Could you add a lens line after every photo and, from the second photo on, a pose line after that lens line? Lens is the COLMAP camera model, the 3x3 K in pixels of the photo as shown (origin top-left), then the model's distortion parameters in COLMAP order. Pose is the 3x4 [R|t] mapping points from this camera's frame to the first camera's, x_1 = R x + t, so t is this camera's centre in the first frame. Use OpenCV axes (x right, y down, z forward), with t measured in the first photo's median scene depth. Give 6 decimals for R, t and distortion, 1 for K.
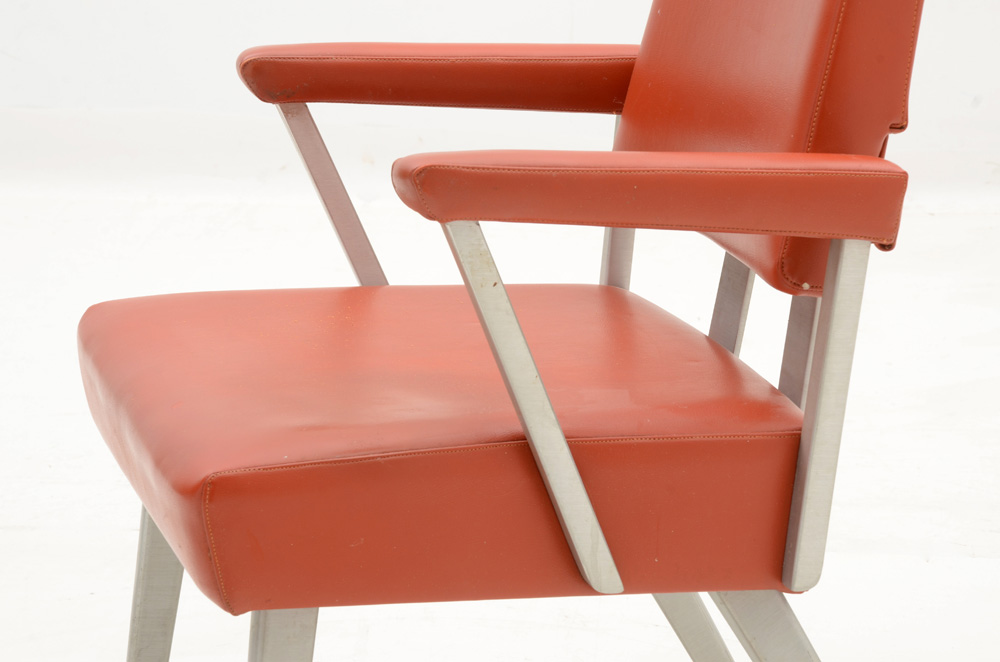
lens RADIAL K [[3203.8, 0, 503.8], [0, 3203.8, 339.9], [0, 0, 1]] dist [0.919407, 0.000000]
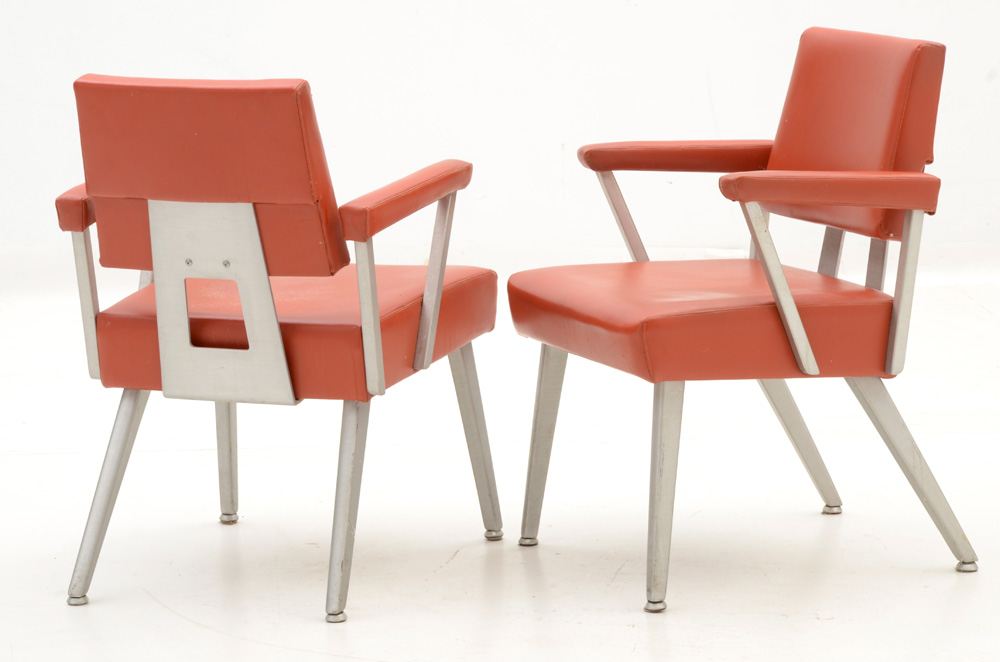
lens RADIAL K [[3203.8, 0, 508.5], [0, 3203.8, 346.0], [0, 0, 1]] dist [0.919407, 0.000000]
pose [[0.992393, -0.030655, 0.119234, -0.429138], [0.039135, 0.996818, -0.069447, 0.201292], [-0.116726, 0.073585, 0.990434, -1.139203]]
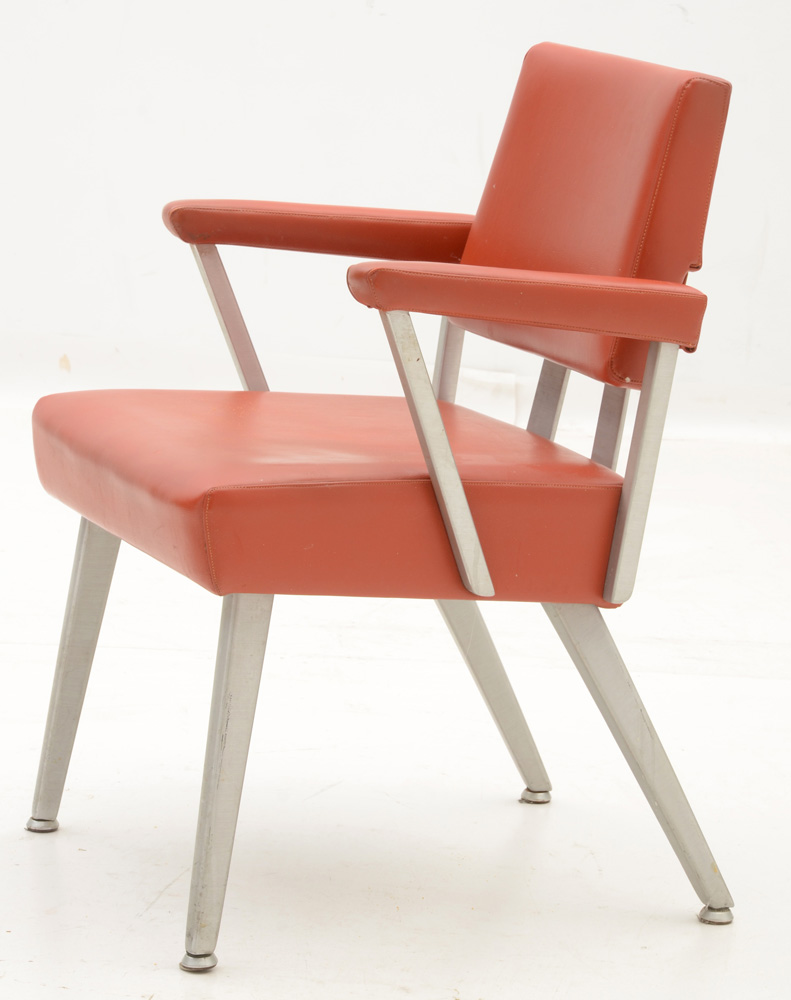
lens RADIAL K [[3788.5, 0, 410.3], [0, 3788.5, 462.8], [0, 0, 1]] dist [0.810448, 0.000000]
pose [[0.991494, 0.036249, 0.125003, -0.197247], [-0.028020, 0.997362, -0.066967, 0.128845], [-0.127101, 0.062894, 0.989894, -0.571831]]
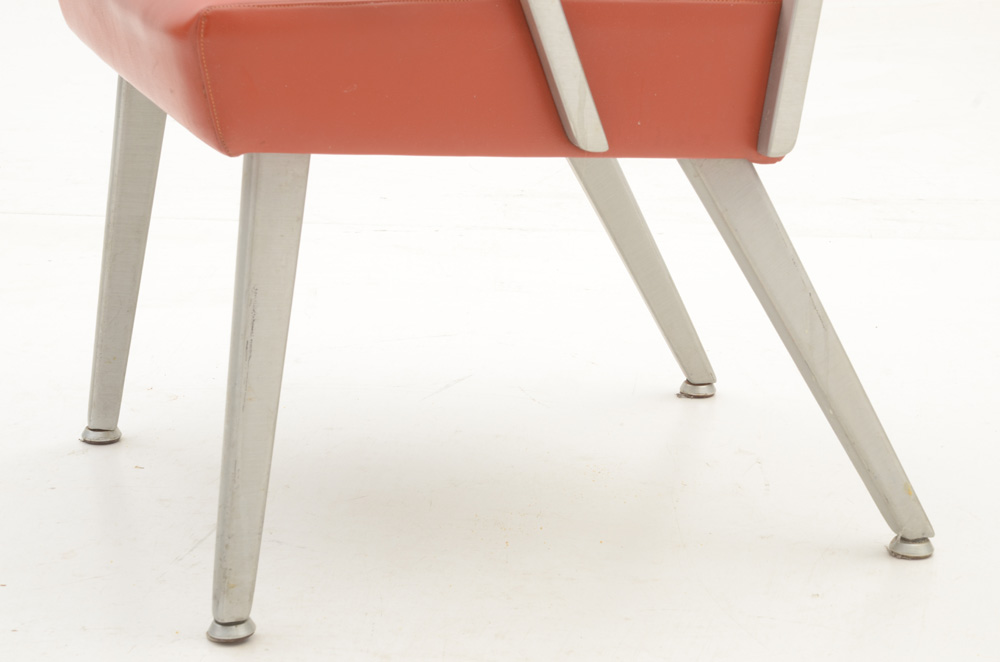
lens RADIAL K [[2765.4, 0, 499.8], [0, 2765.4, 335.1], [0, 0, 1]] dist [0.666115, 0.000000]
pose [[0.998517, 0.008151, 0.053824, -0.043476], [-0.009663, 0.999564, 0.027898, 0.111129], [-0.053573, -0.028377, 0.998161, 0.121987]]
